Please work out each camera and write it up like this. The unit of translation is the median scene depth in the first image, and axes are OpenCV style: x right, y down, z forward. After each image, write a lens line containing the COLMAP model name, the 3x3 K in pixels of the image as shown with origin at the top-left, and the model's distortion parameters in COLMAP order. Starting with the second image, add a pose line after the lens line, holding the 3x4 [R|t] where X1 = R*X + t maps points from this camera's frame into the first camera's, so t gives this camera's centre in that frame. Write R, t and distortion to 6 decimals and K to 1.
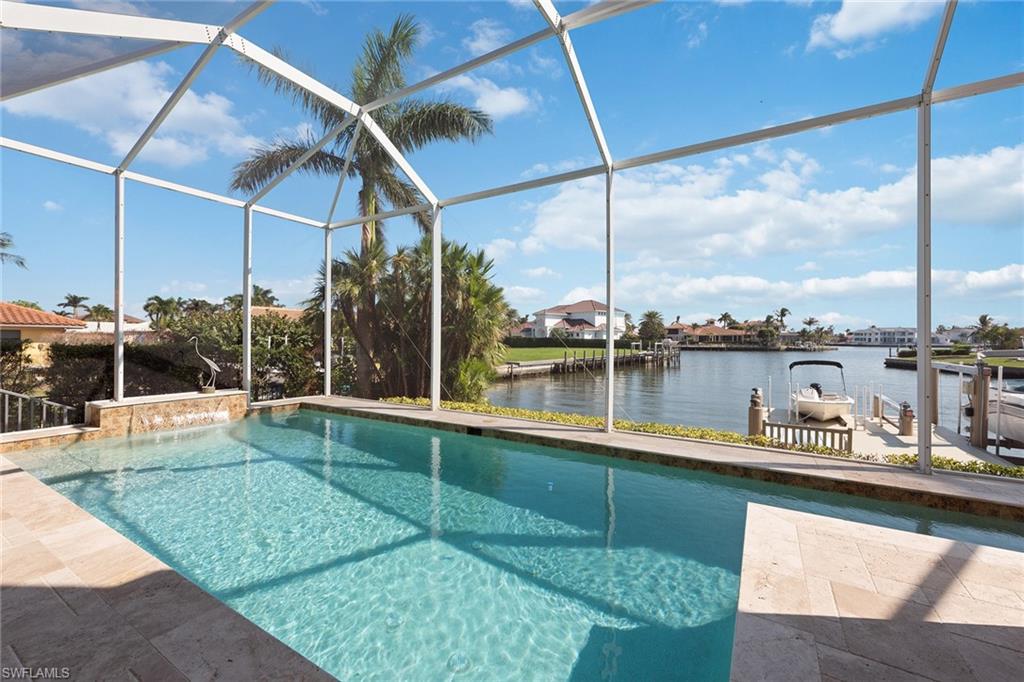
lens RADIAL K [[413.3, 0, 512.0], [0, 413.3, 341.0], [0, 0, 1]] dist [0.011303, -0.000141]
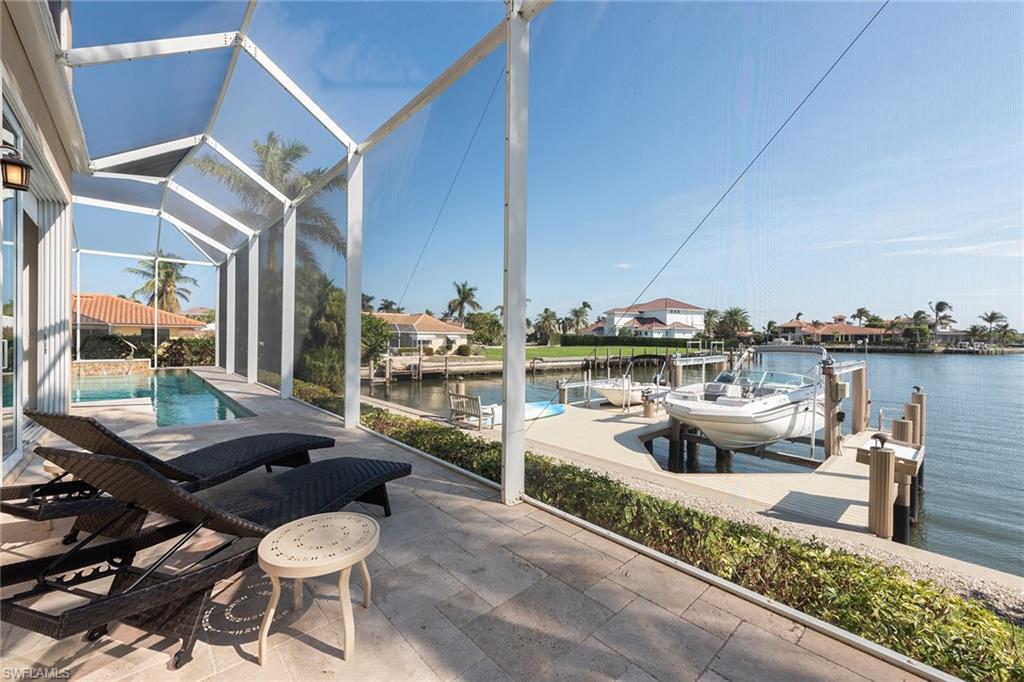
lens RADIAL K [[406.1, 0, 511.6], [0, 406.1, 337.9], [0, 0, 1]] dist [0.000724, -0.000045]
pose [[0.960415, 0.003525, -0.278550, 0.148255], [-0.004984, 0.999977, -0.004530, 0.002387], [0.278528, 0.005739, 0.960411, -0.030539]]
